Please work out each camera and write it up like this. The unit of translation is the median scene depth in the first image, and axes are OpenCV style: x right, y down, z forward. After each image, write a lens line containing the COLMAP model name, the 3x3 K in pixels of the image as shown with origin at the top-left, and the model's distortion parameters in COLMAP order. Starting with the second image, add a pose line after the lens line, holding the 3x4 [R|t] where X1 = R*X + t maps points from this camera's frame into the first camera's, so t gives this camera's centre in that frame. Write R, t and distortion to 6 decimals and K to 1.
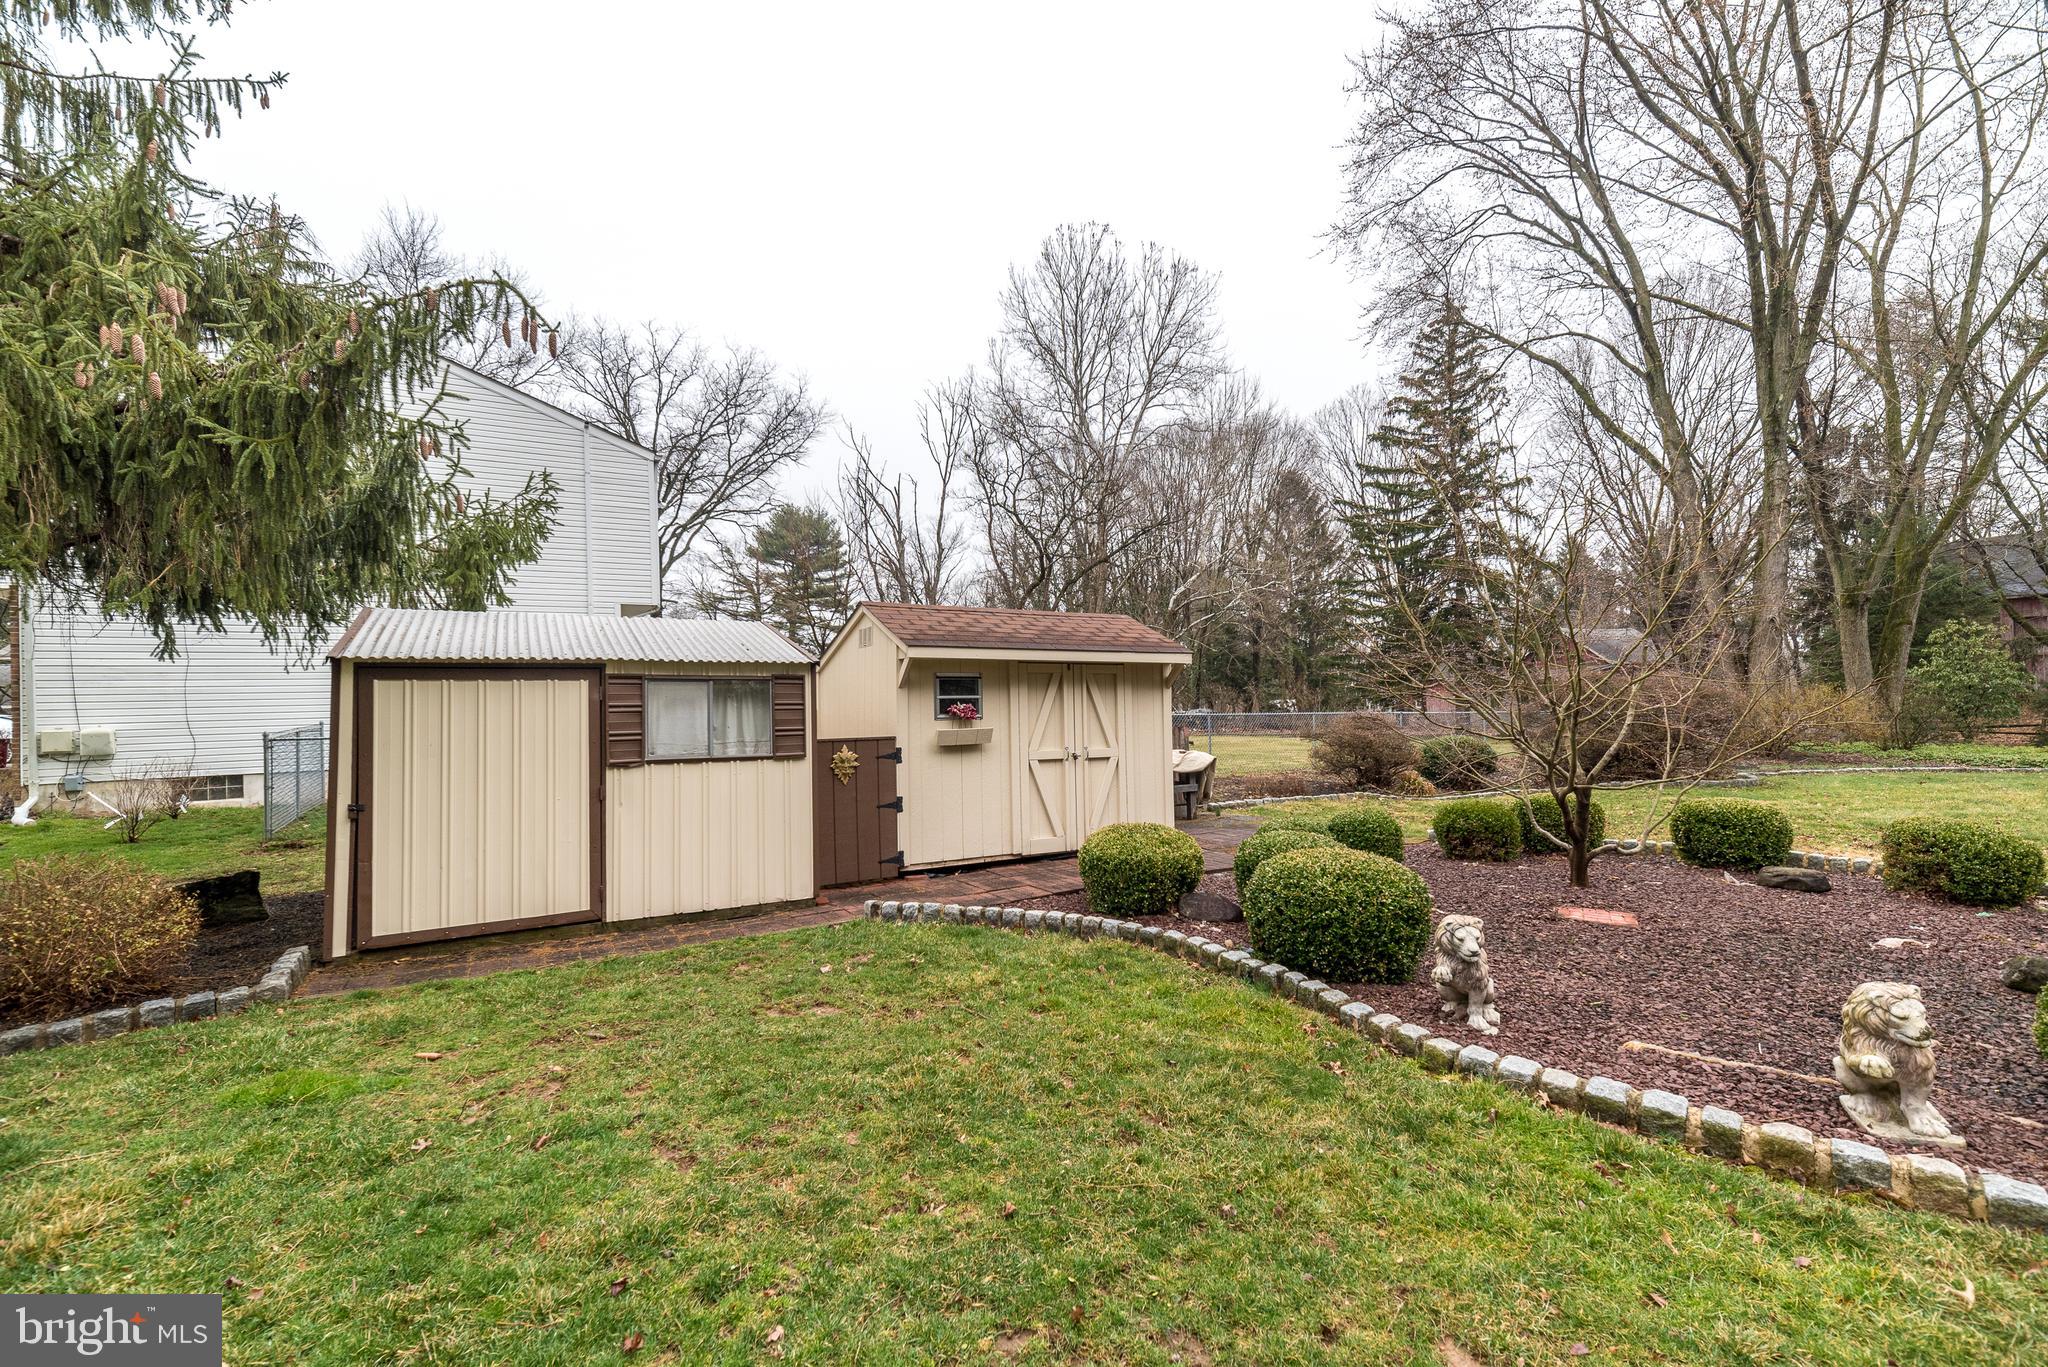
lens RADIAL K [[933.5, 0, 1052.8], [0, 933.5, 681.9], [0, 0, 1]] dist [0.044861, -0.000159]
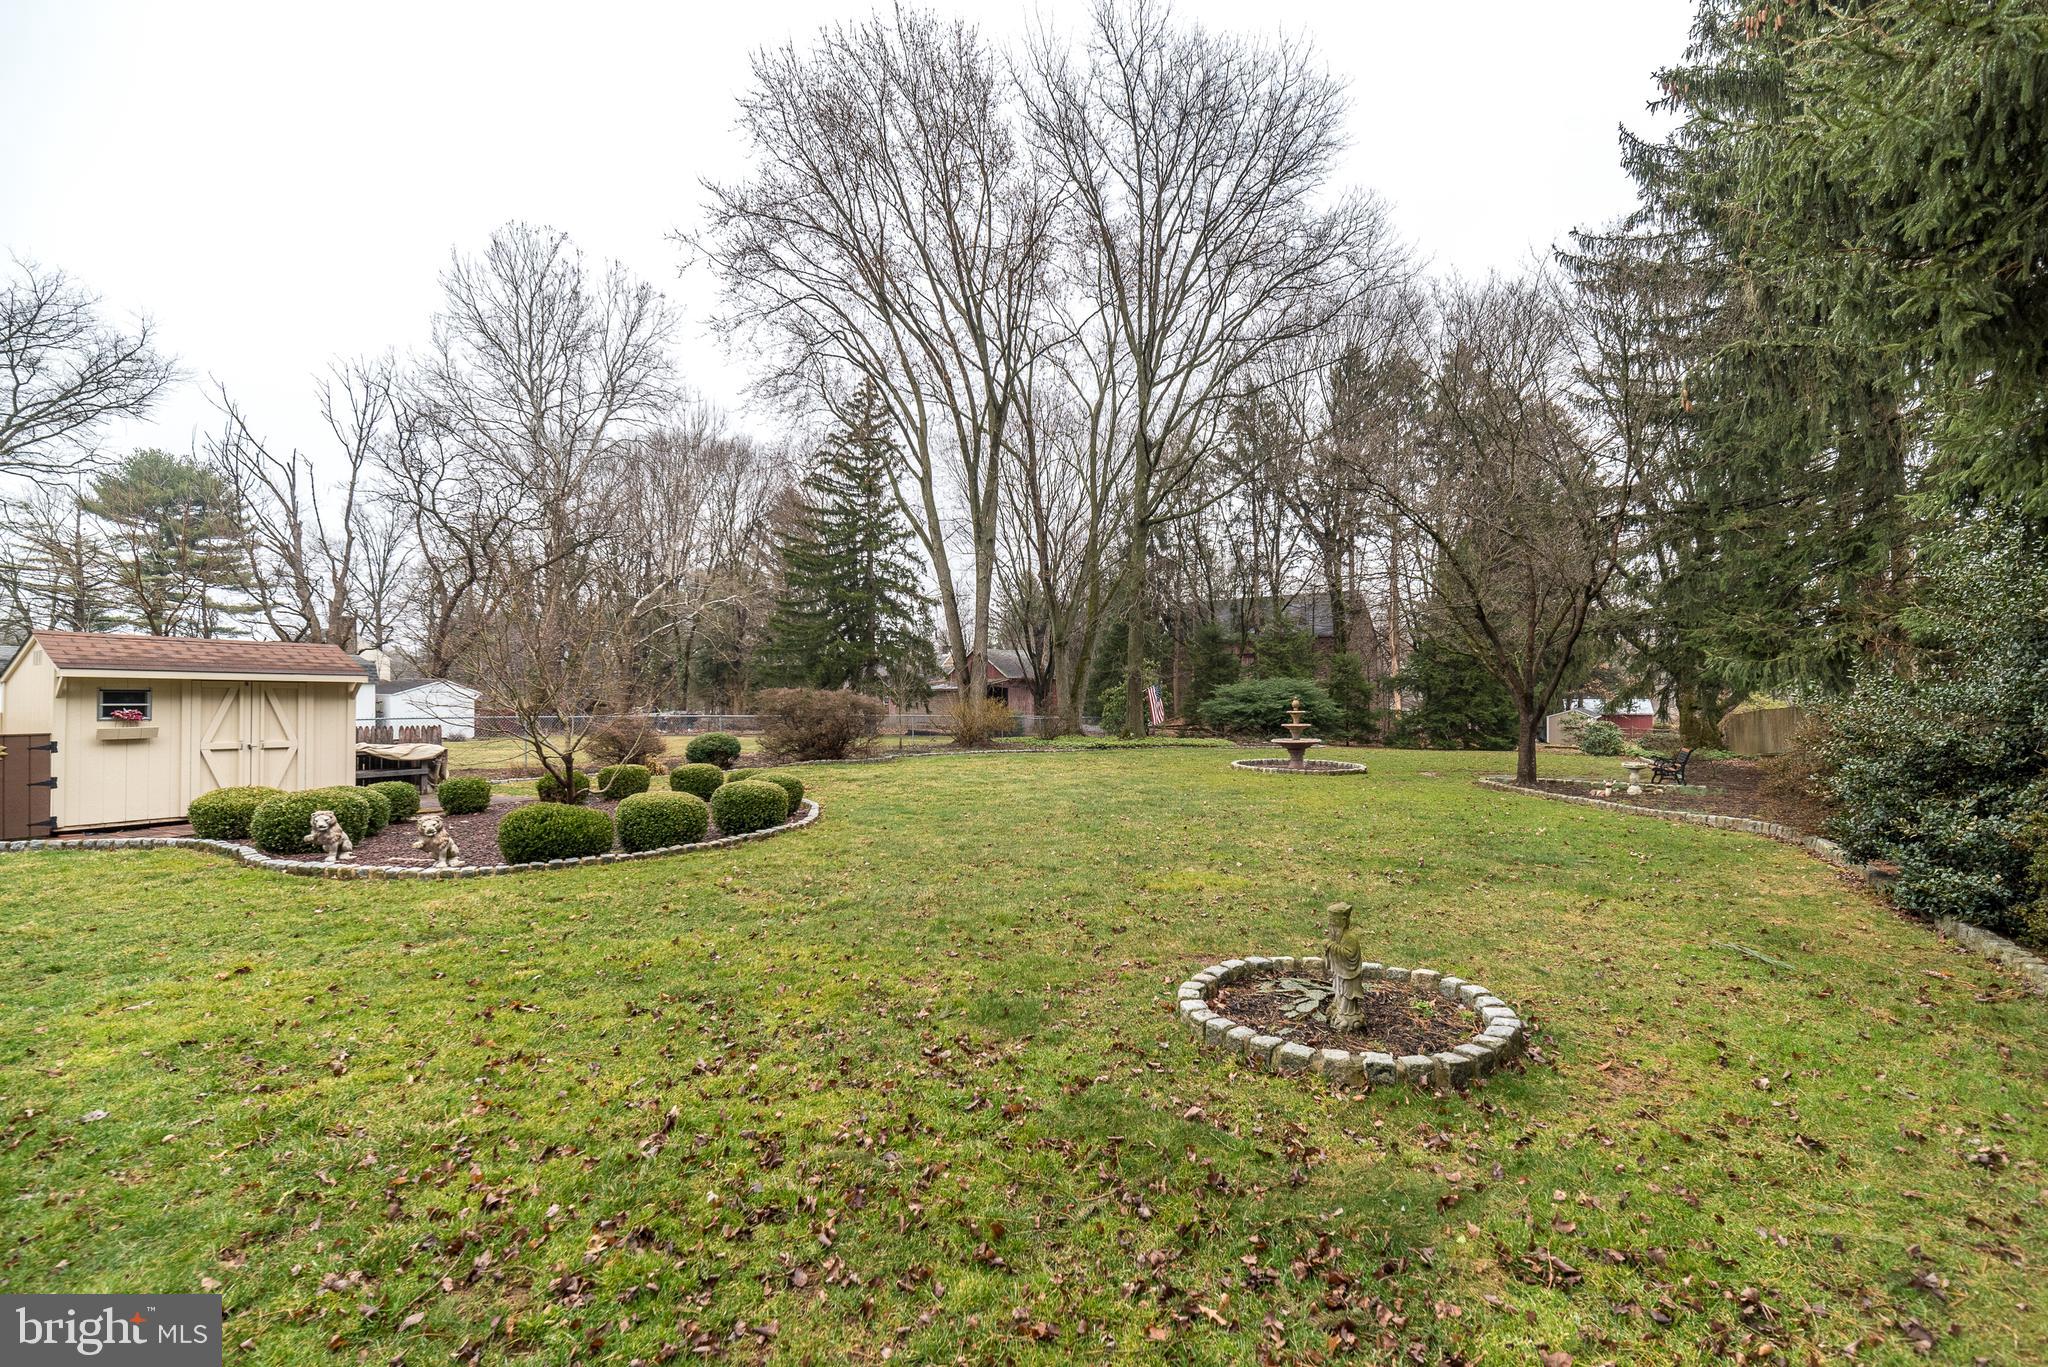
lens RADIAL K [[933.5, 0, 1052.8], [0, 933.5, 681.9], [0, 0, 1]] dist [0.044861, -0.000159]
pose [[0.895291, 0.020682, 0.445001, 0.103558], [-0.019169, 0.999785, -0.007901, -0.006902], [-0.445068, -0.001457, 0.895495, -0.191188]]
